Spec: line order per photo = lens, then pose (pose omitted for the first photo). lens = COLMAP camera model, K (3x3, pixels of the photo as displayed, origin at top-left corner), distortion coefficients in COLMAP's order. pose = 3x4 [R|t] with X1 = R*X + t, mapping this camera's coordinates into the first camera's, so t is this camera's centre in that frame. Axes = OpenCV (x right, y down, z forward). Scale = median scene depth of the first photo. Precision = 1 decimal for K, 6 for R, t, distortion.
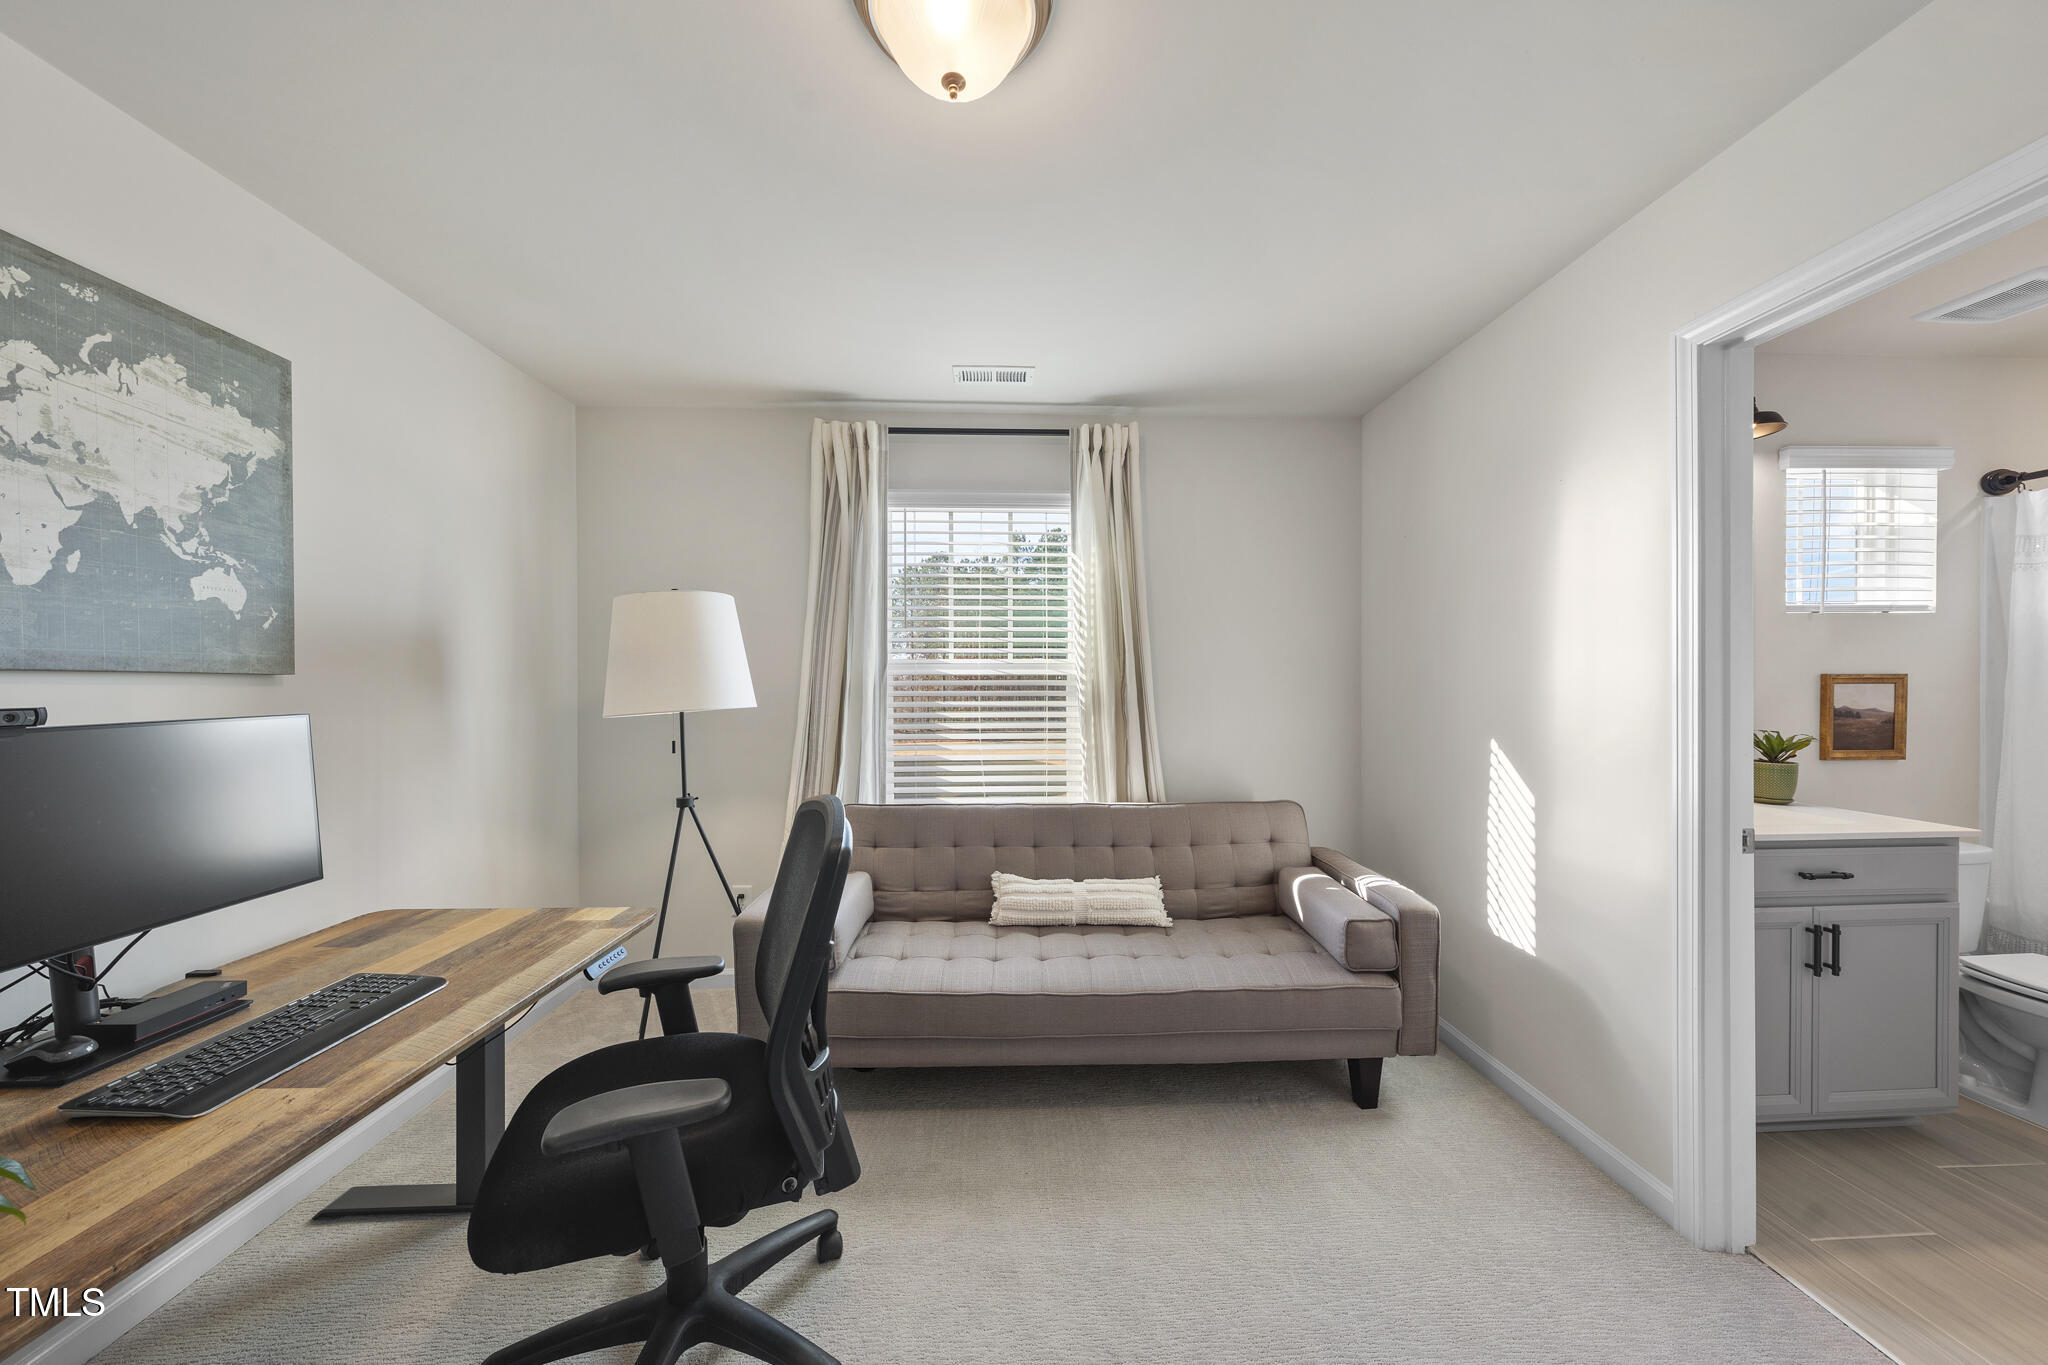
lens RADIAL K [[689.4, 0, 1024.2], [0, 689.4, 680.0], [0, 0, 1]] dist [-0.002686, 0.000916]
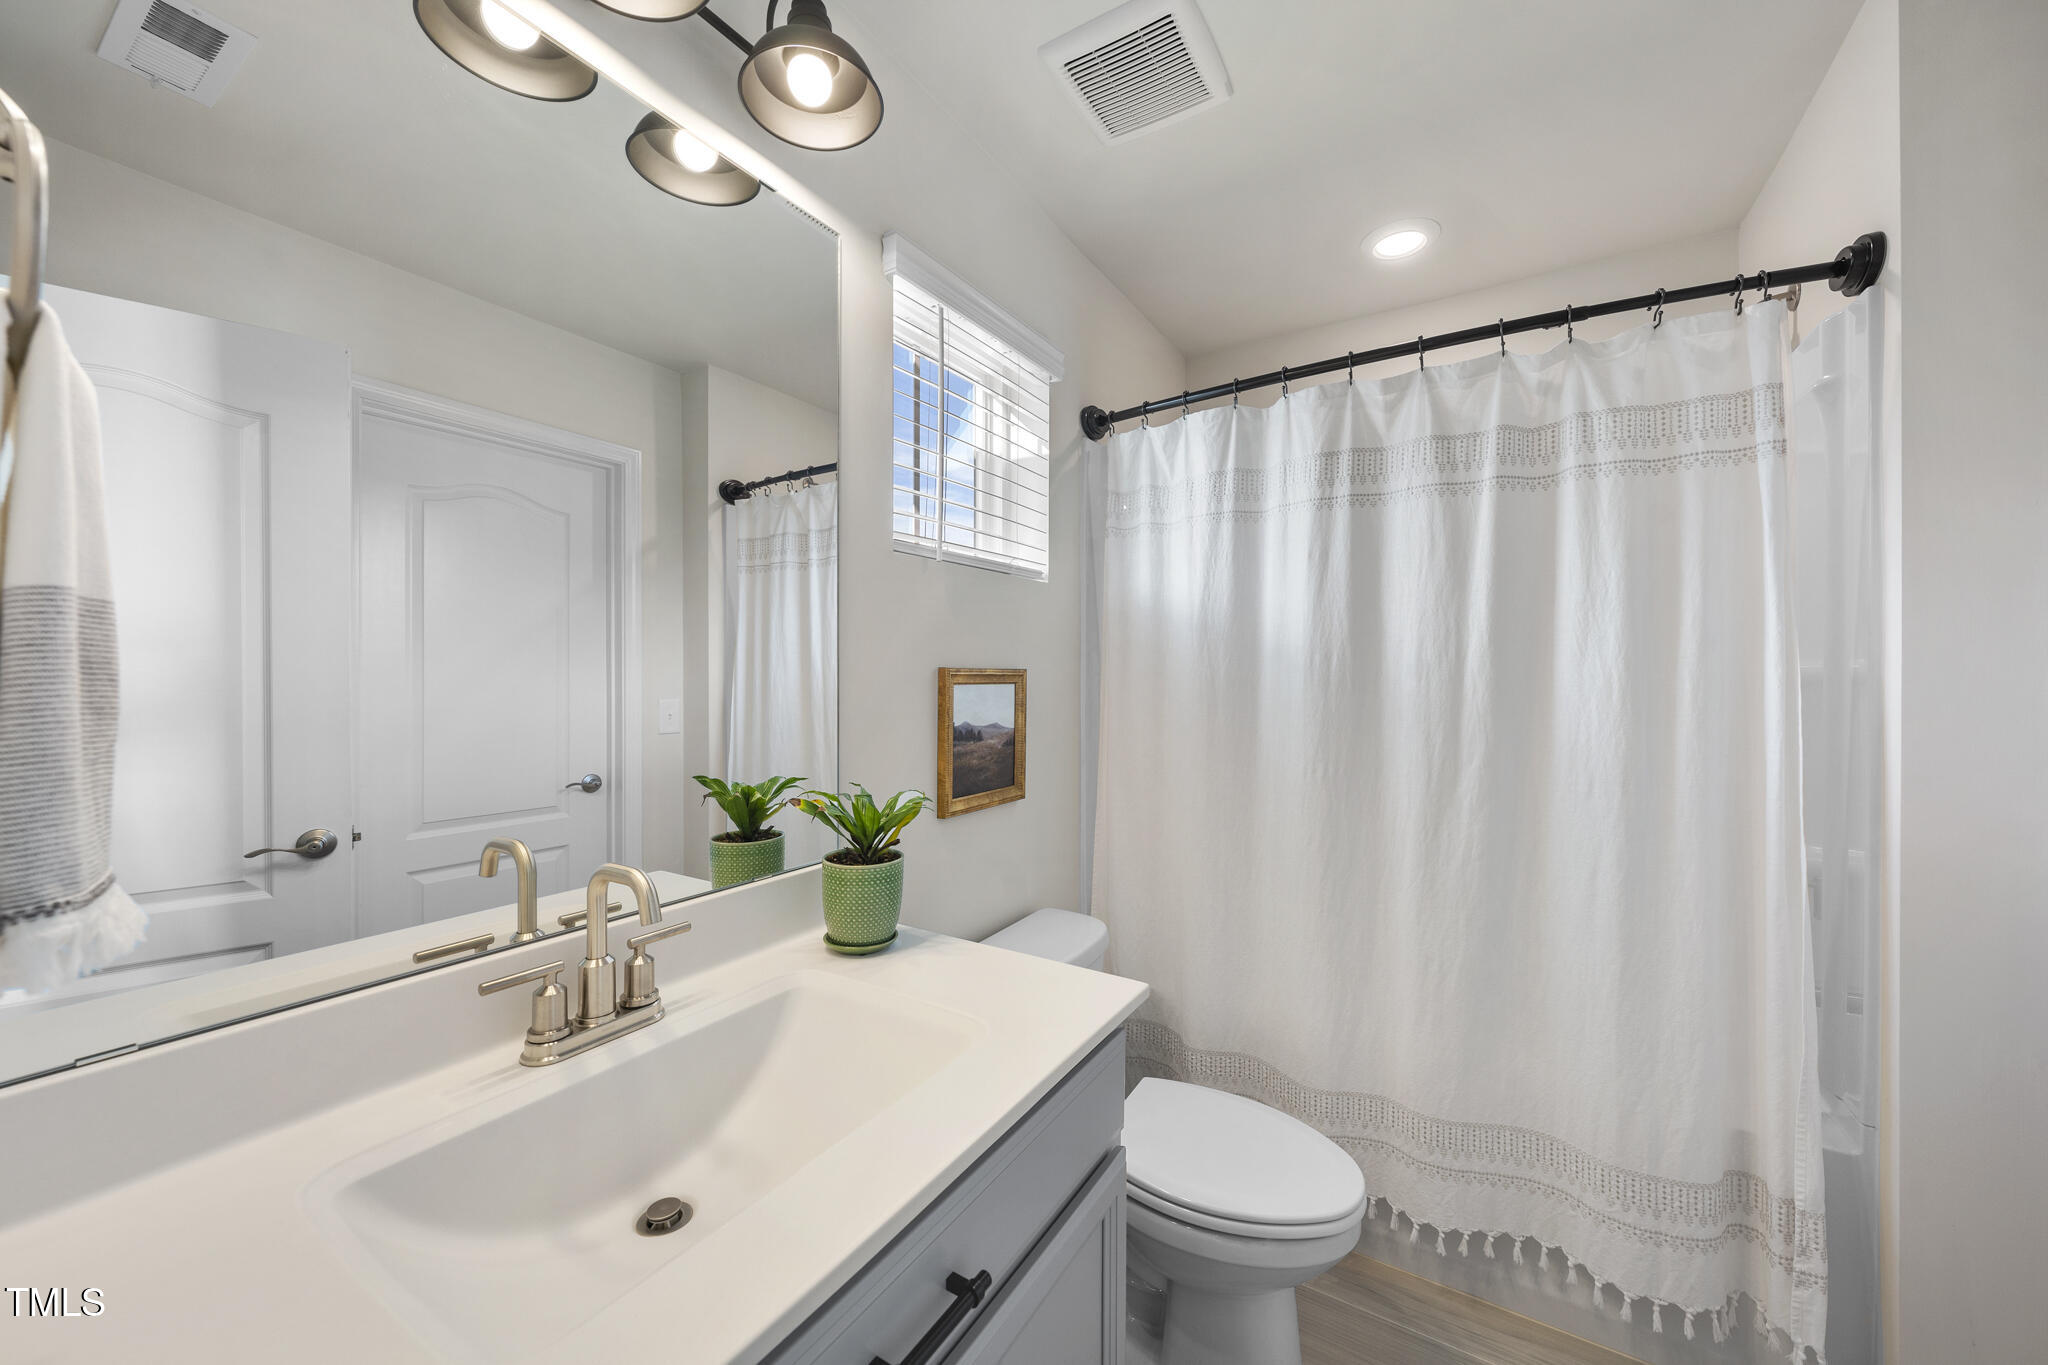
lens RADIAL K [[741.4, 0, 1028.7], [0, 741.4, 681.3], [0, 0, 1]] dist [0.000956, 0.000010]
pose [[0.571533, 0.001409, 0.820578, 0.697790], [0.002127, 0.999993, -0.003199, 0.004892], [-0.820576, 0.003574, 0.571526, 0.588940]]
